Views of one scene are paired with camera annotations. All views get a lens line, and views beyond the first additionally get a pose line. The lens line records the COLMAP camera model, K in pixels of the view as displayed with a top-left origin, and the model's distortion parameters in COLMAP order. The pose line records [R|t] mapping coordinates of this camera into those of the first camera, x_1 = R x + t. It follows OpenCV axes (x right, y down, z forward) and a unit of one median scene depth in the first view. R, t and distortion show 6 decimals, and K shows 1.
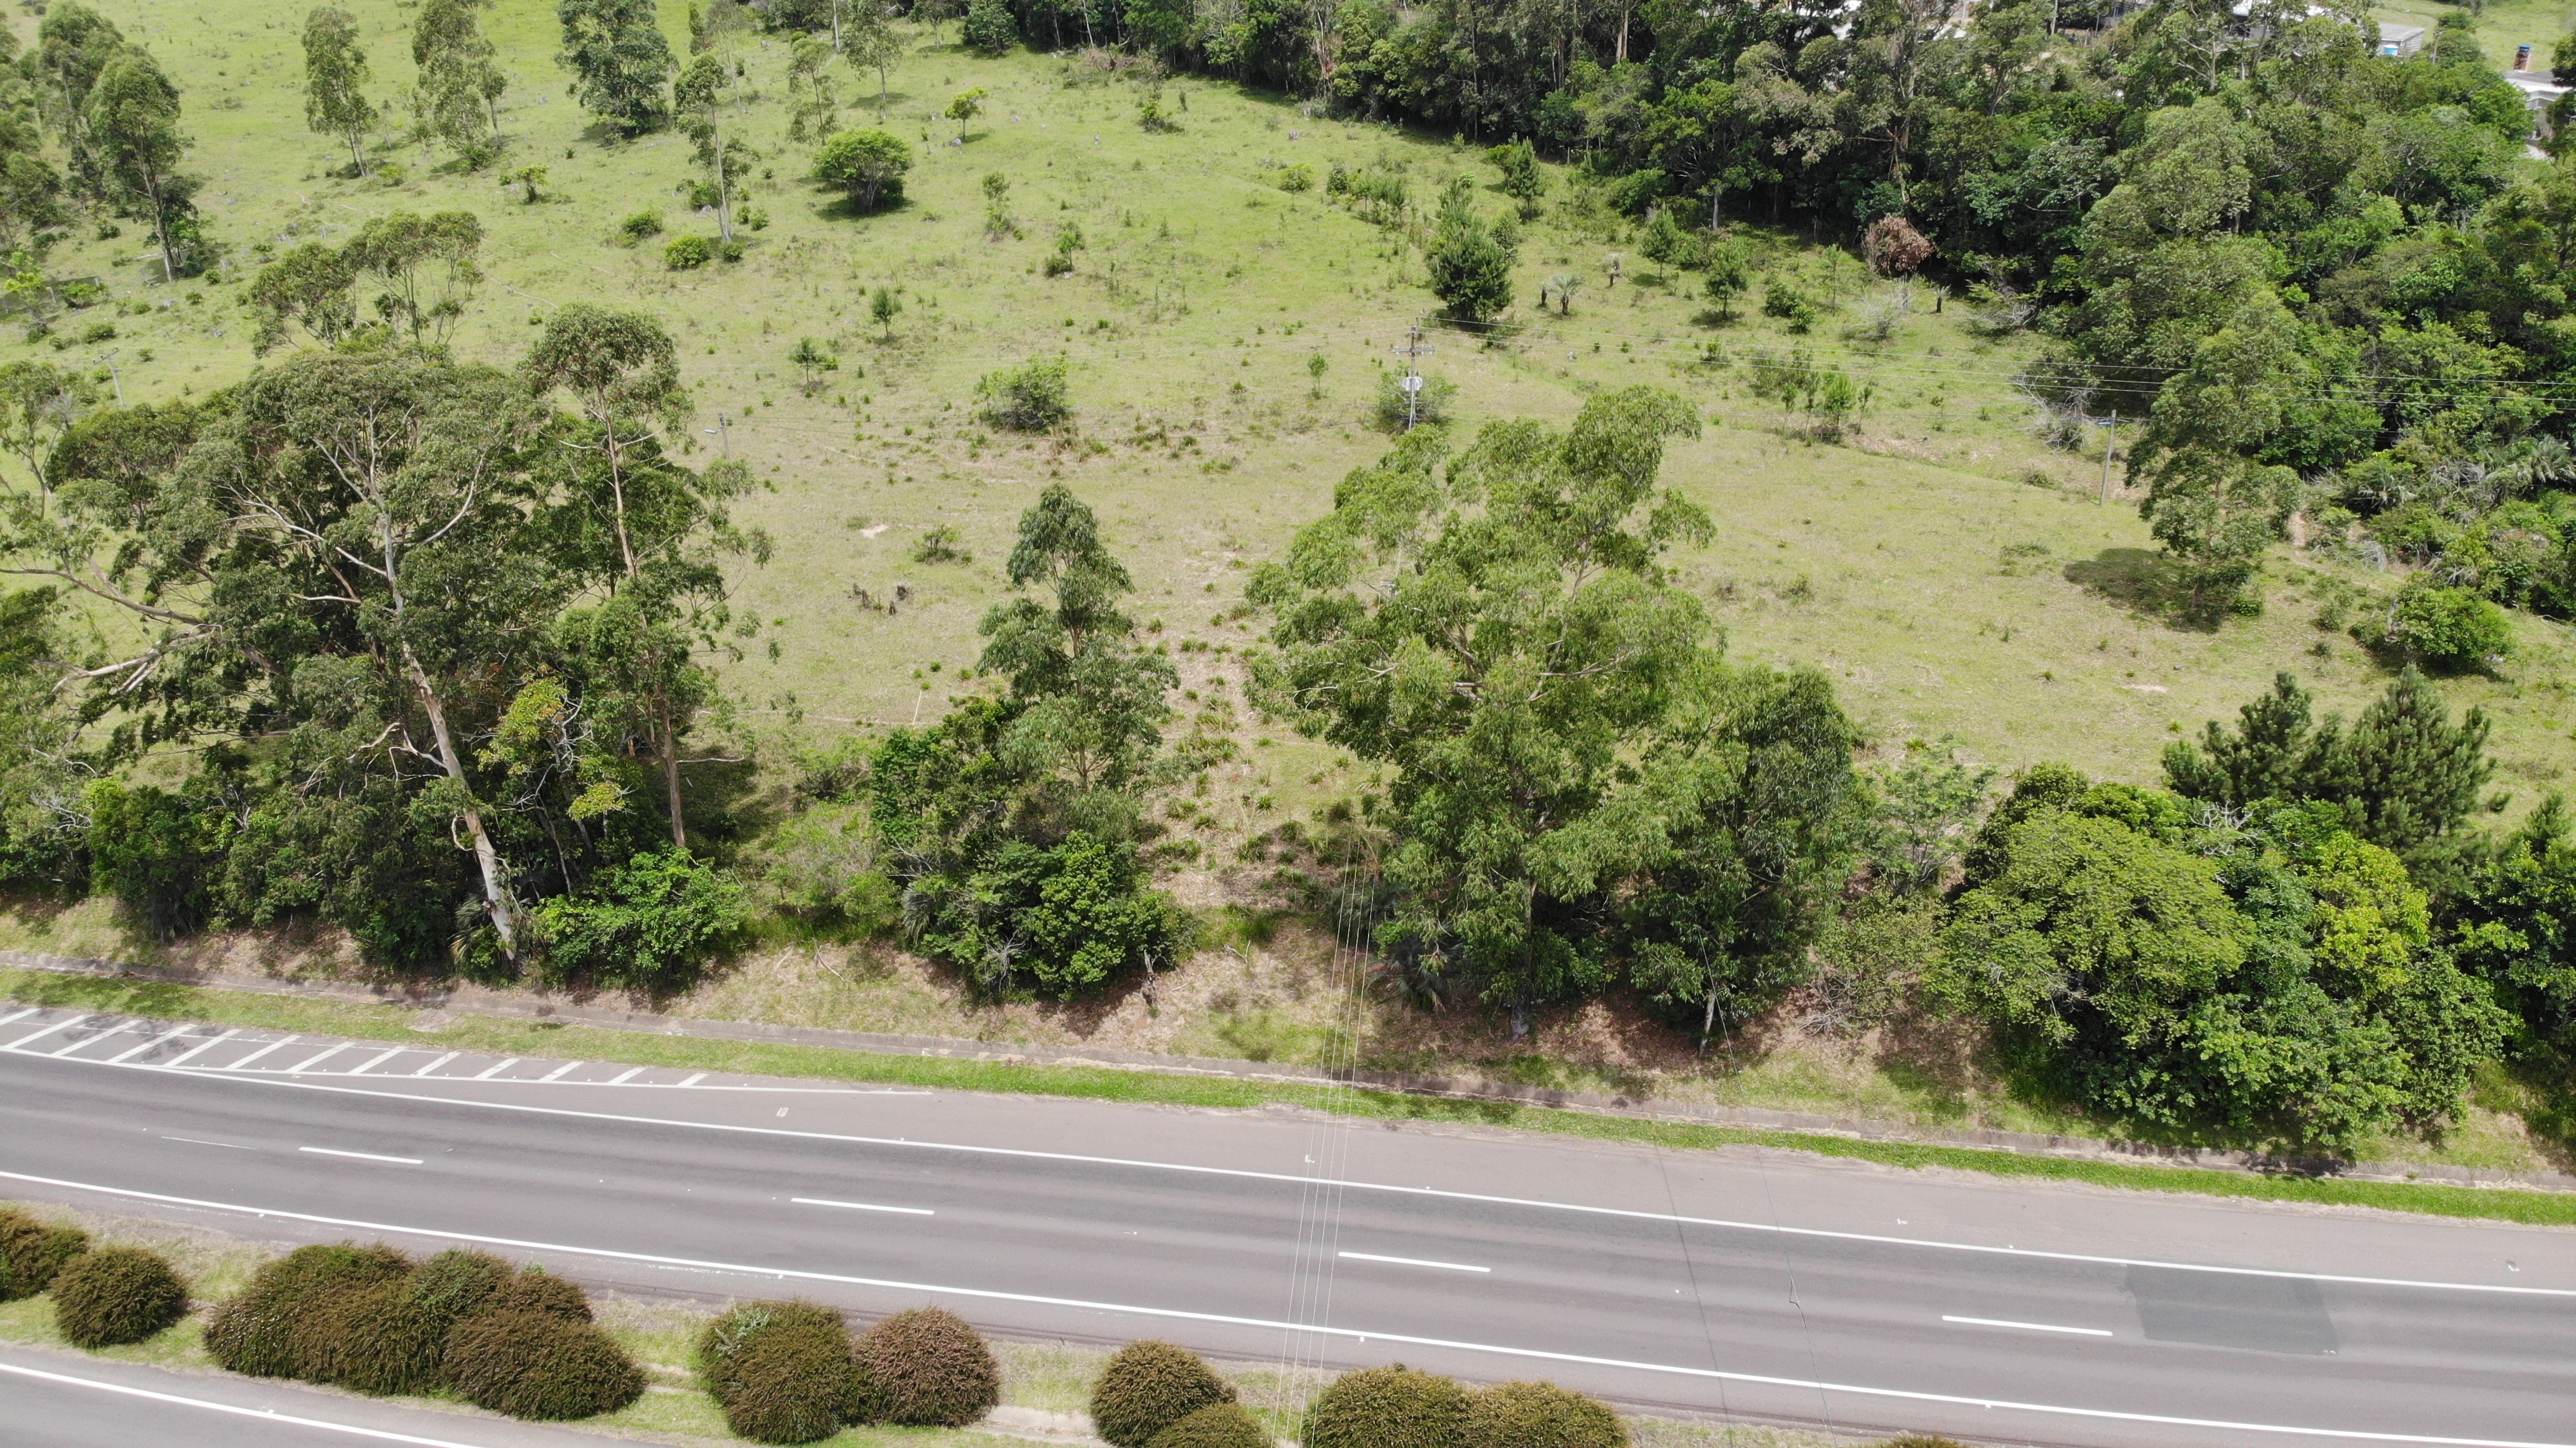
lens RADIAL K [[1876.4, 0, 1282.5], [0, 1876.4, 717.3], [0, 0, 1]] dist [0.090854, -0.203127]
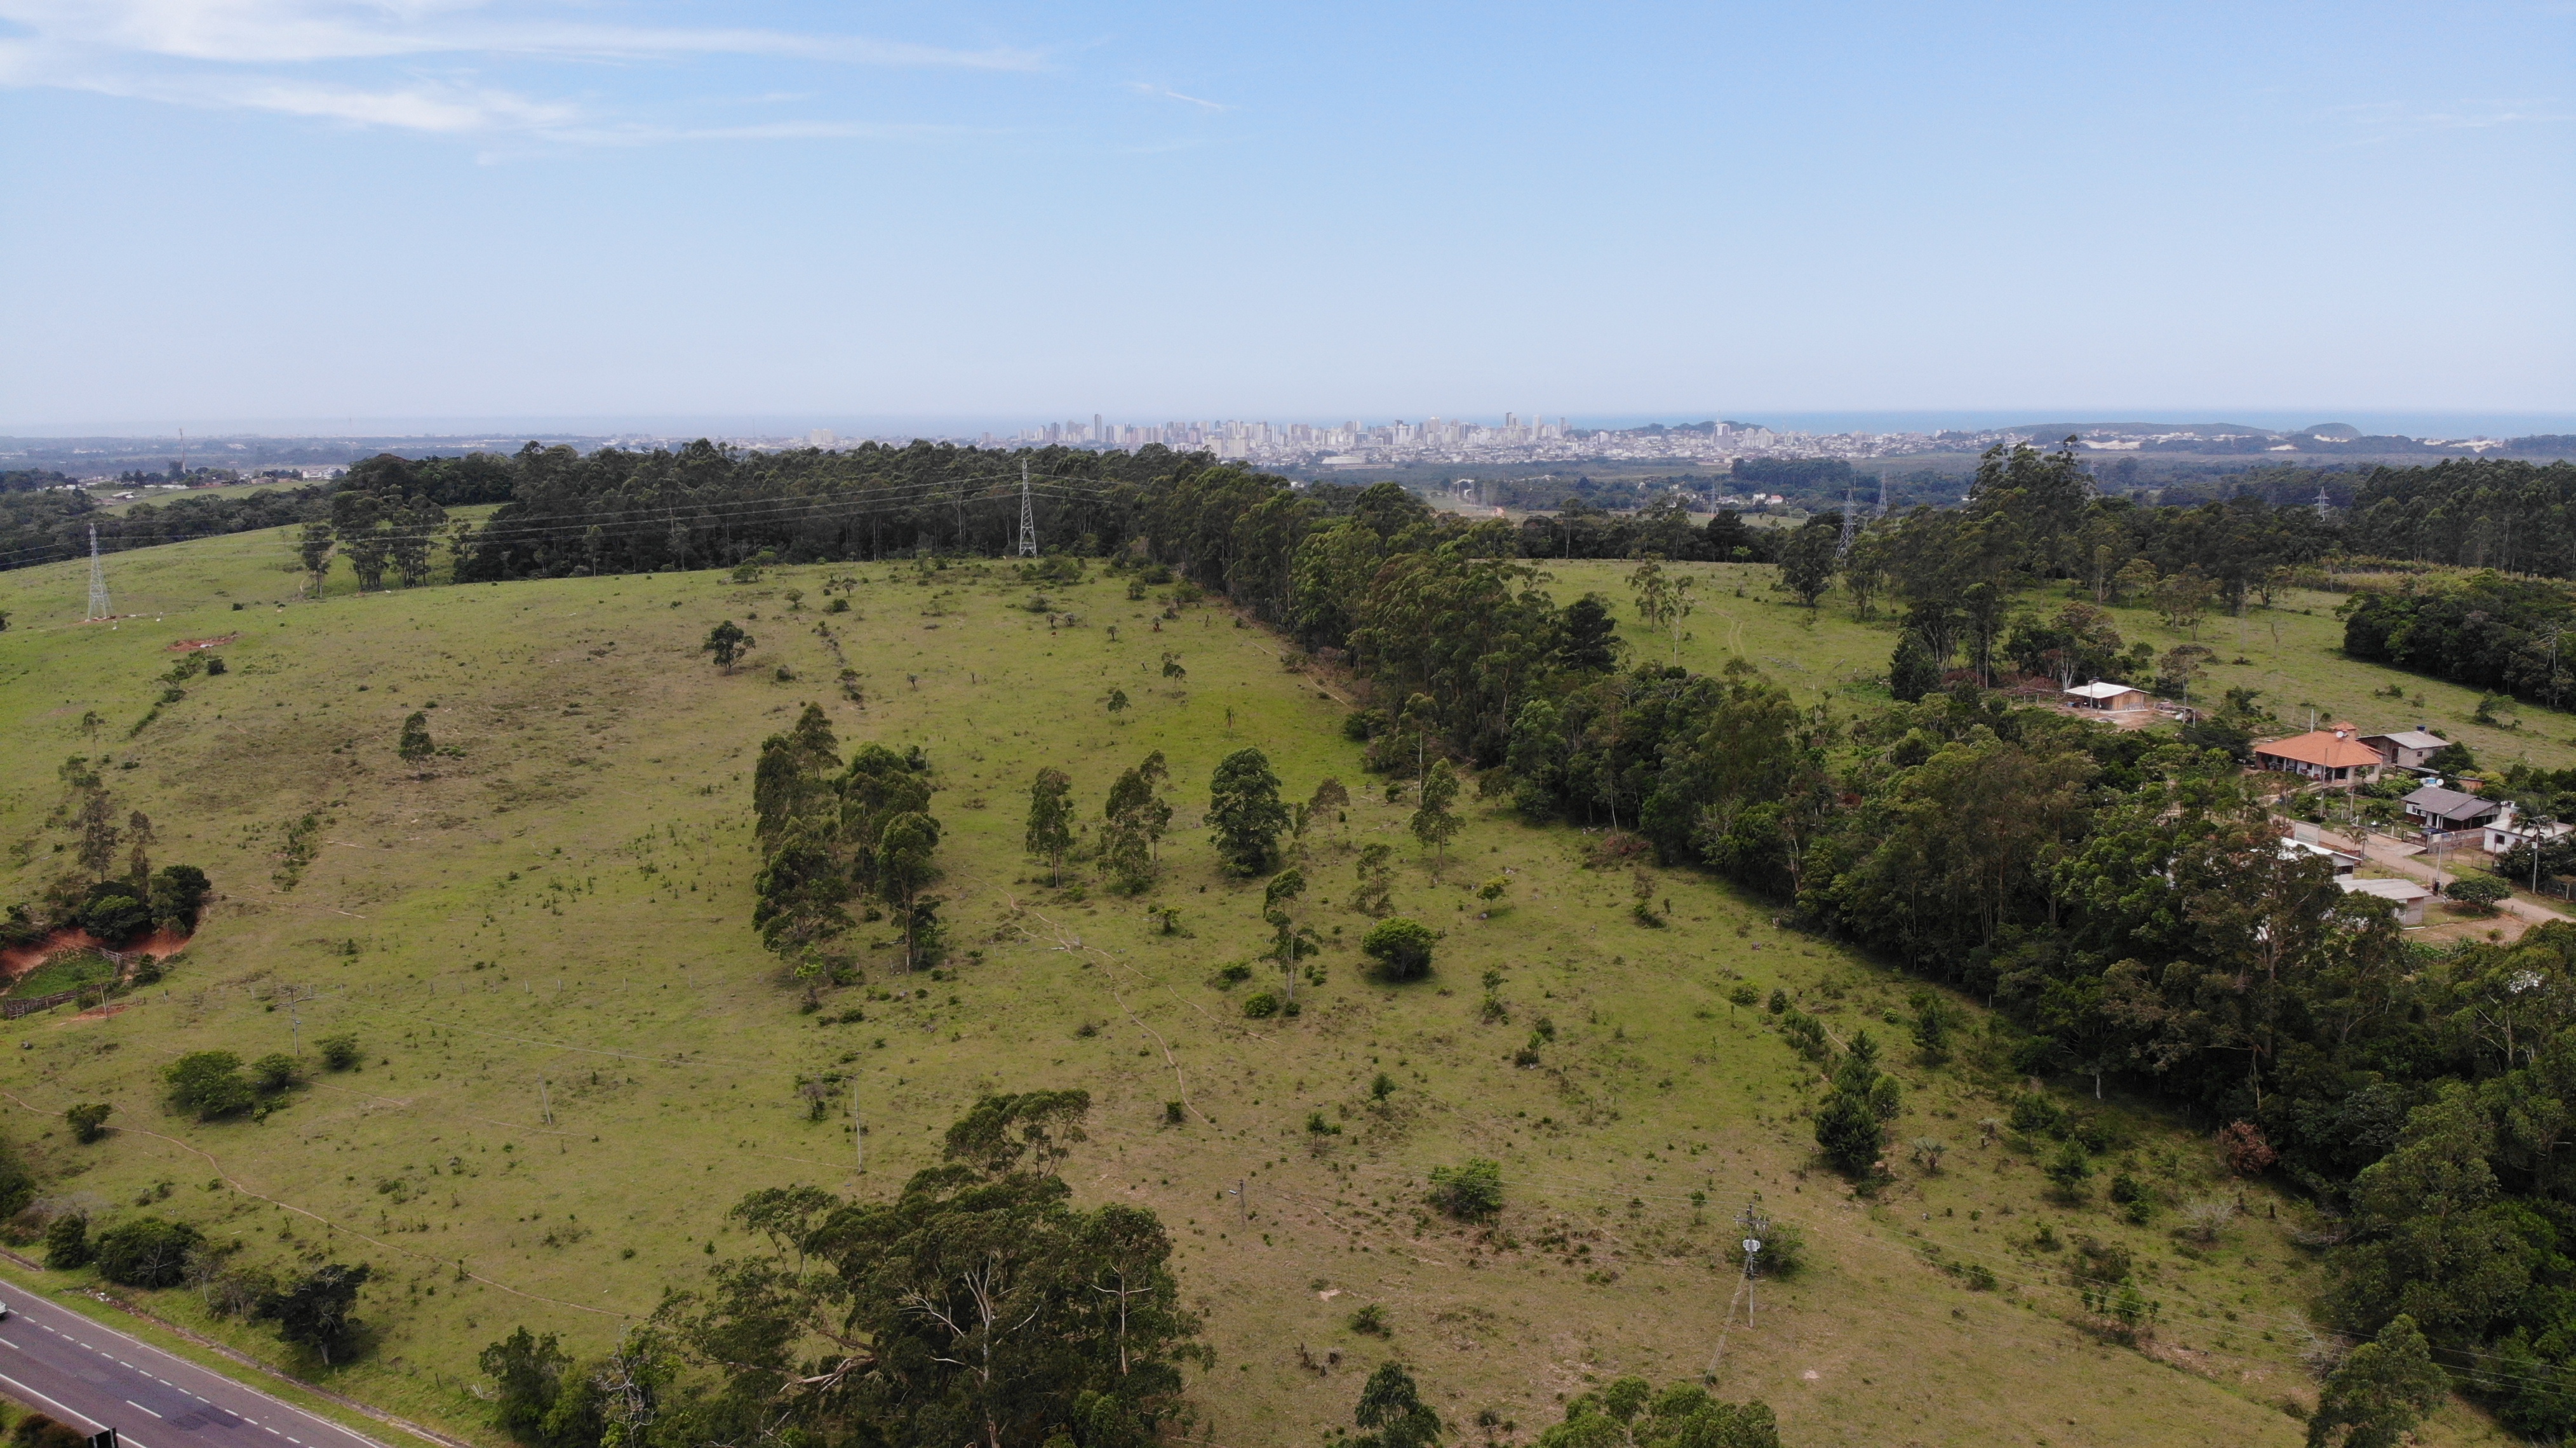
lens RADIAL K [[1876.4, 0, 1288.2], [0, 1876.4, 707.8], [0, 0, 1]] dist [0.090854, -0.203127]
pose [[0.944638, 0.058504, -0.322856, 0.183058], [-0.152282, 0.949753, -0.273458, -0.139768], [0.290636, 0.307484, 0.906082, -0.390634]]
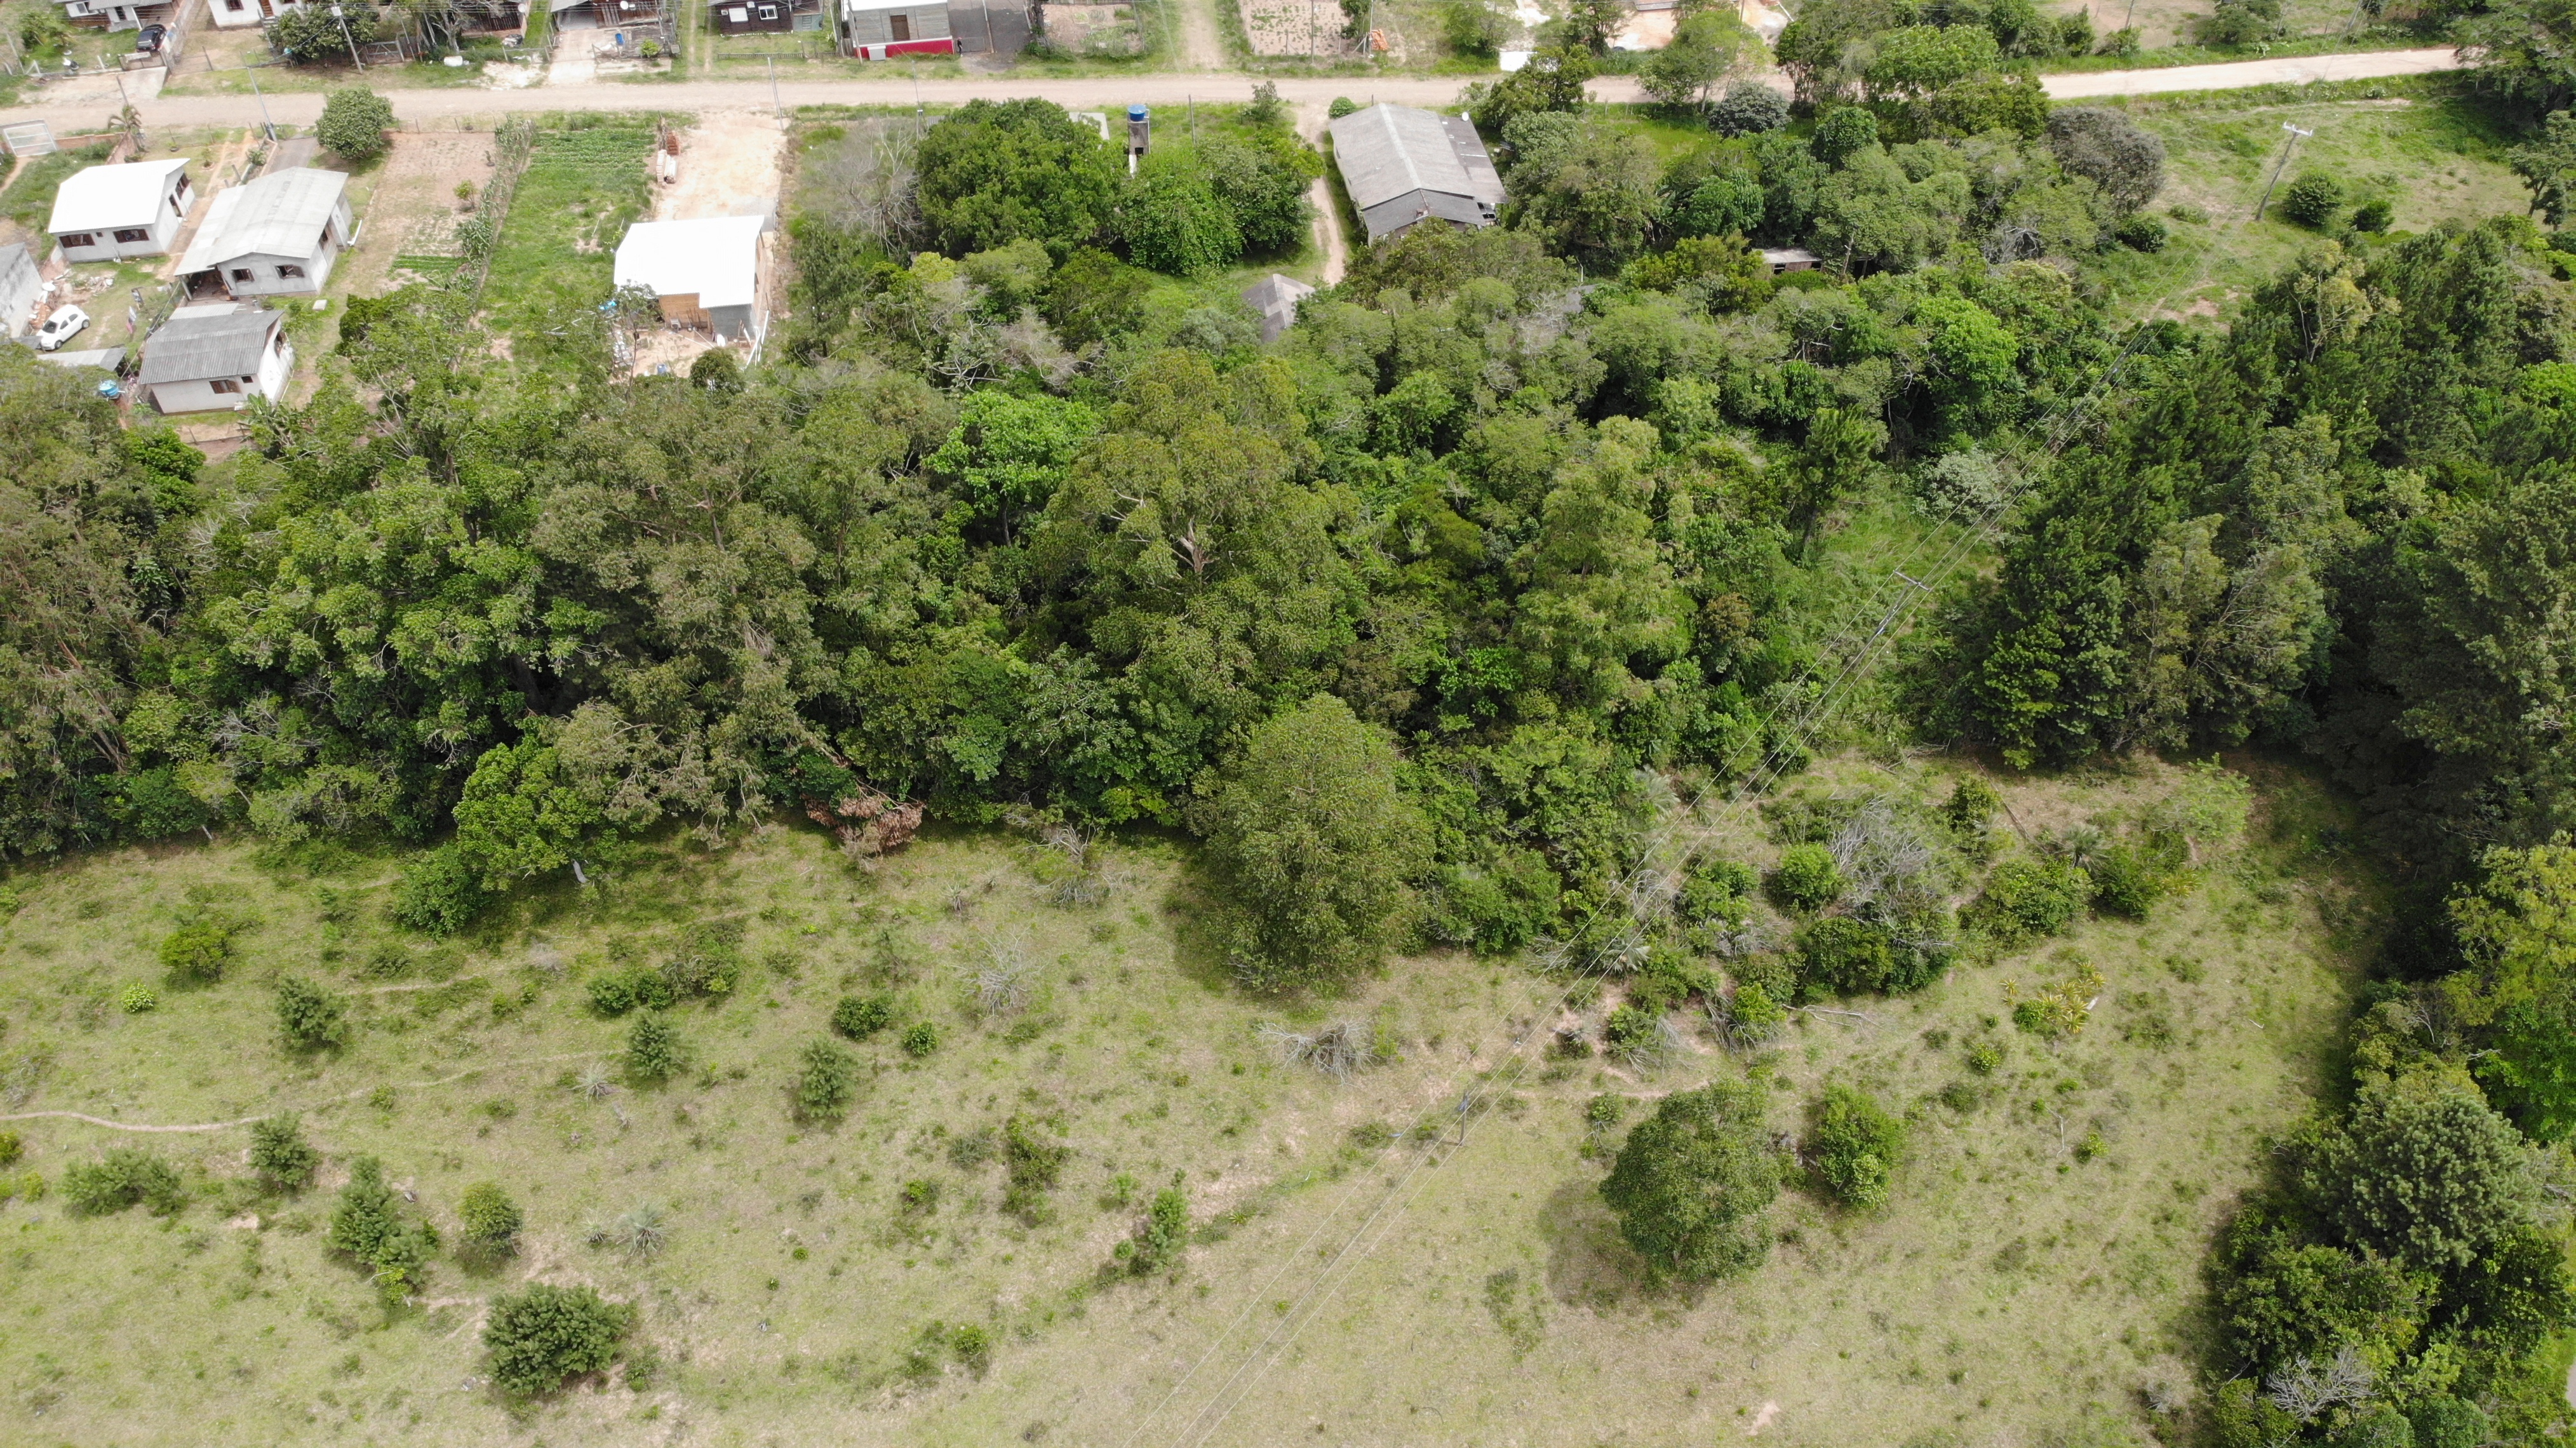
lens RADIAL K [[1876.4, 0, 1278.2], [0, 1876.4, 710.7], [0, 0, 1]] dist [0.090854, -0.203127]
pose [[0.504662, -0.620951, 0.599780, -0.040935], [0.392574, 0.783814, 0.481166, -0.824076], [-0.768897, -0.007368, 0.639330, 0.515093]]
